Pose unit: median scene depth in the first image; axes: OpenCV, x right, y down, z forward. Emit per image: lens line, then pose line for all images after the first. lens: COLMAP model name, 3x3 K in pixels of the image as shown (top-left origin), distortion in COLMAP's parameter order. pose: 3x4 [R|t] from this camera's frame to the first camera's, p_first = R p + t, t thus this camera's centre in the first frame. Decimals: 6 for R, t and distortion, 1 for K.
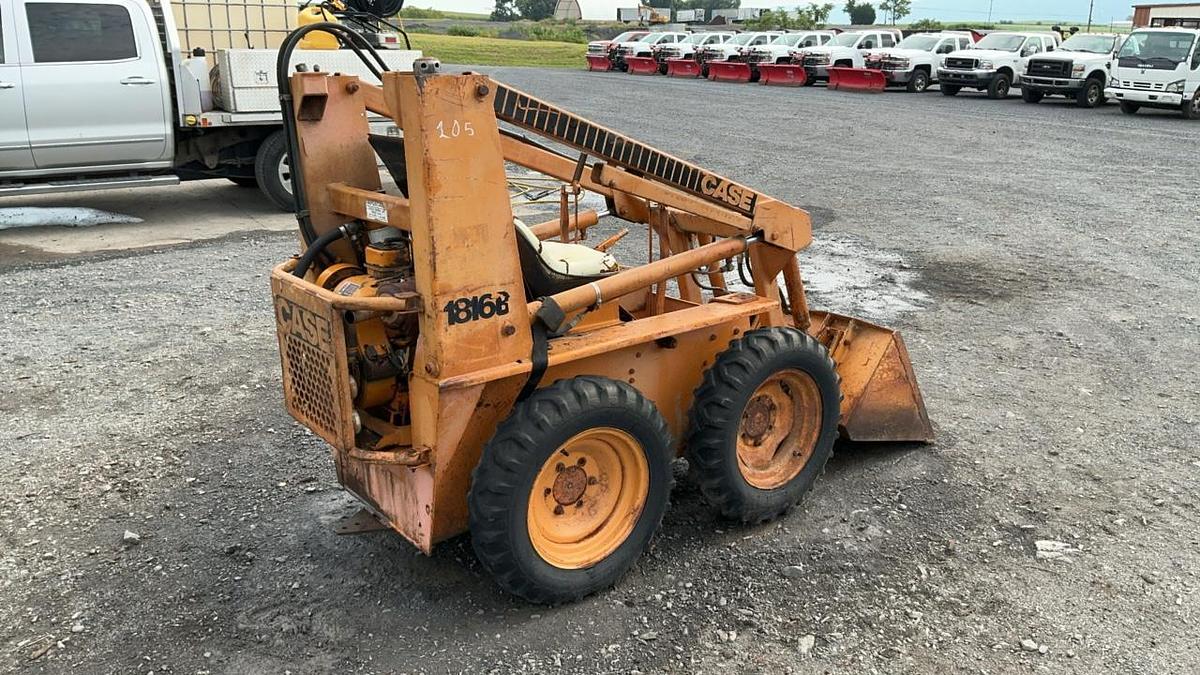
lens RADIAL K [[949.5, 0, 596.5], [0, 949.5, 338.4], [0, 0, 1]] dist [0.114936, -0.208258]
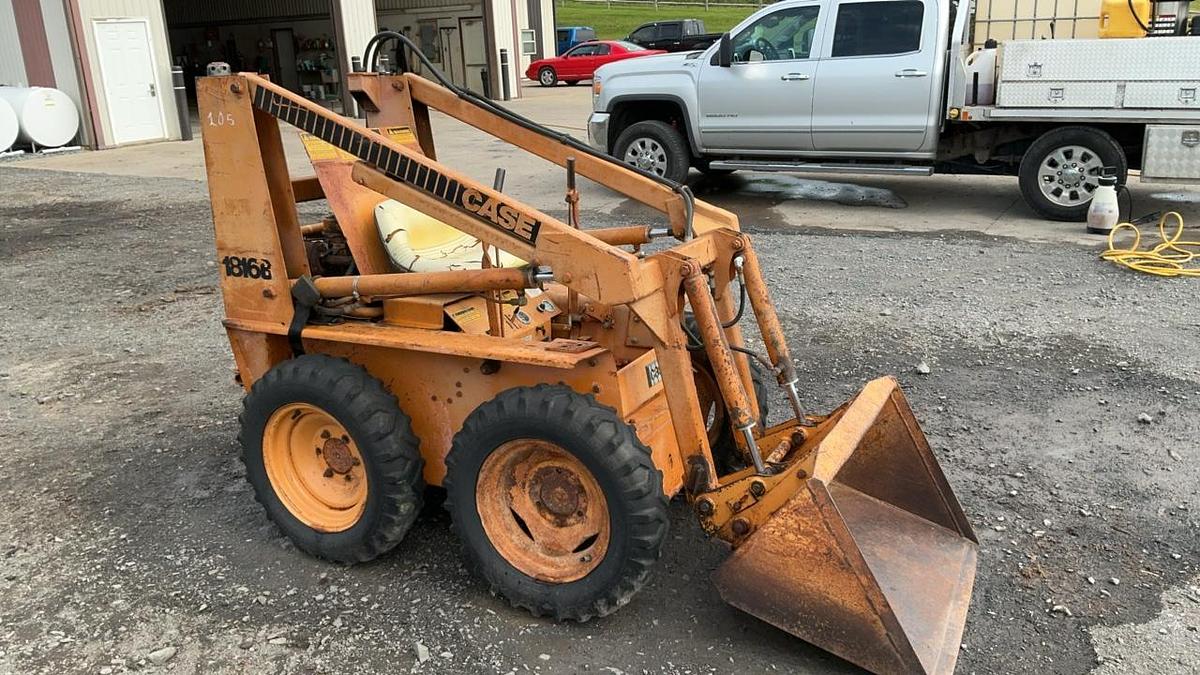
lens RADIAL K [[948.9, 0, 595.5], [0, 948.9, 333.1], [0, 0, 1]] dist [0.131132, -0.288586]
pose [[0.434243, 0.239005, -0.868510, 0.962487], [-0.233577, 0.961057, 0.147688, -0.198103], [0.869986, 0.138732, 0.473158, 0.689913]]
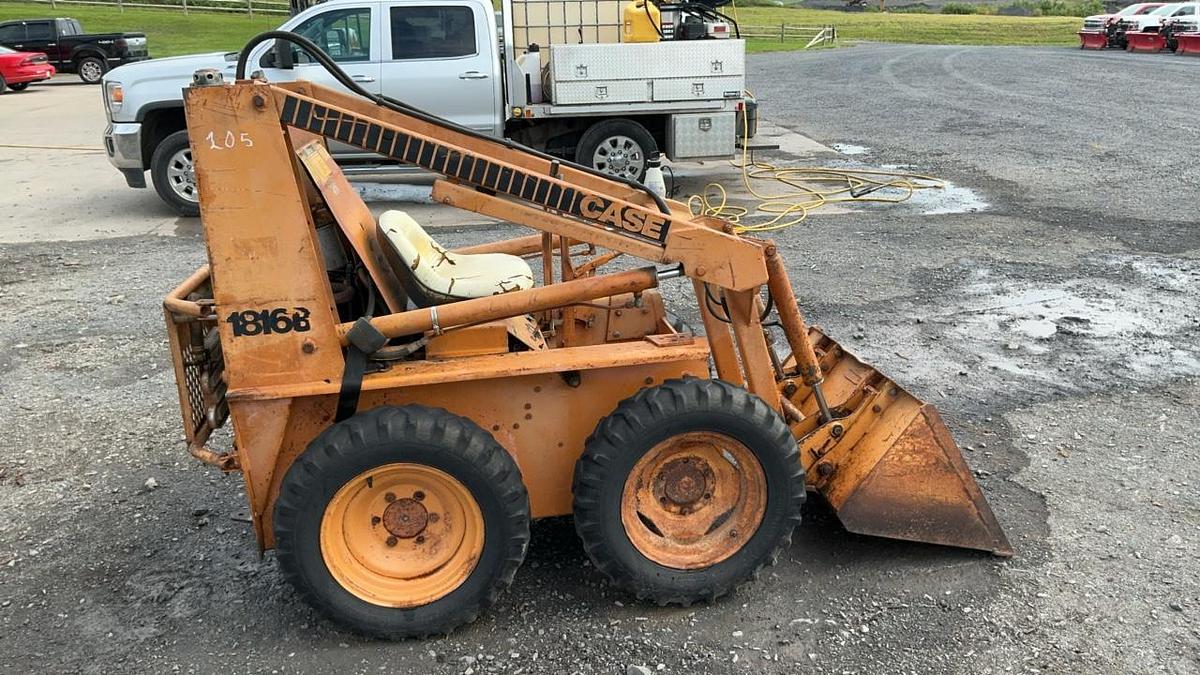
lens RADIAL K [[949.5, 0, 596.5], [0, 949.5, 338.4], [0, 0, 1]] dist [0.114936, -0.208258]
pose [[0.882320, 0.116704, -0.455951, 0.524044], [-0.109349, 0.993091, 0.042584, -0.078953], [0.457771, 0.012285, 0.888986, 0.233867]]
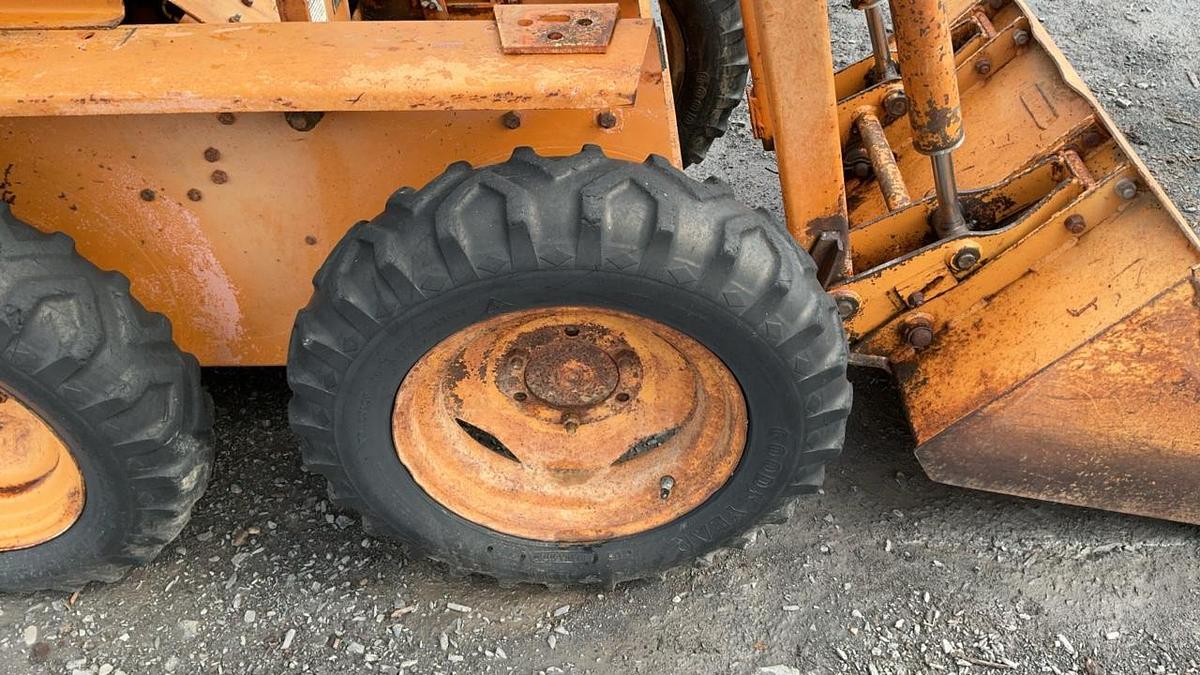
lens RADIAL K [[950.0, 0, 600.1], [0, 950.0, 339.9], [0, 0, 1]] dist [0.131433, -0.263120]
pose [[0.797173, 0.420627, -0.433115, 0.371072], [-0.173762, 0.846862, 0.502625, -0.127277], [0.578206, -0.325420, 0.748184, 0.817331]]
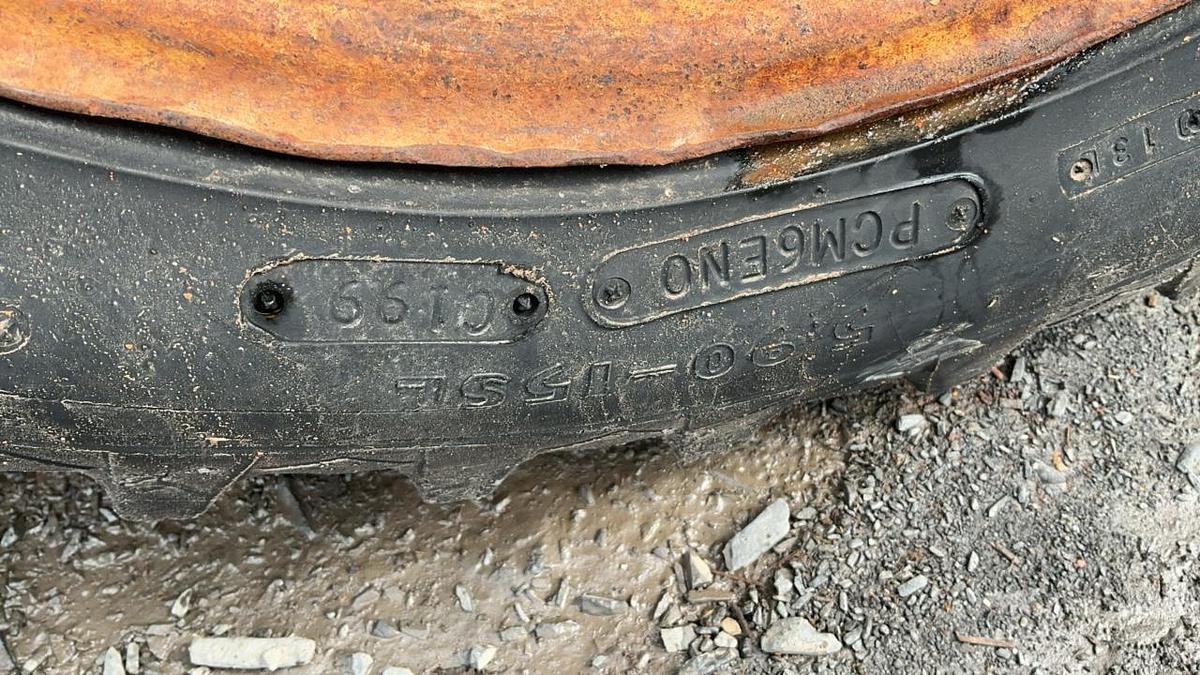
lens RADIAL K [[950.0, 0, 600.1], [0, 950.0, 339.9], [0, 0, 1]] dist [0.131433, -0.263120]
pose [[0.916772, 0.290208, -0.274424, 0.217732], [-0.042858, 0.754581, 0.654806, 0.142536], [0.397105, -0.588546, 0.704216, 1.048060]]
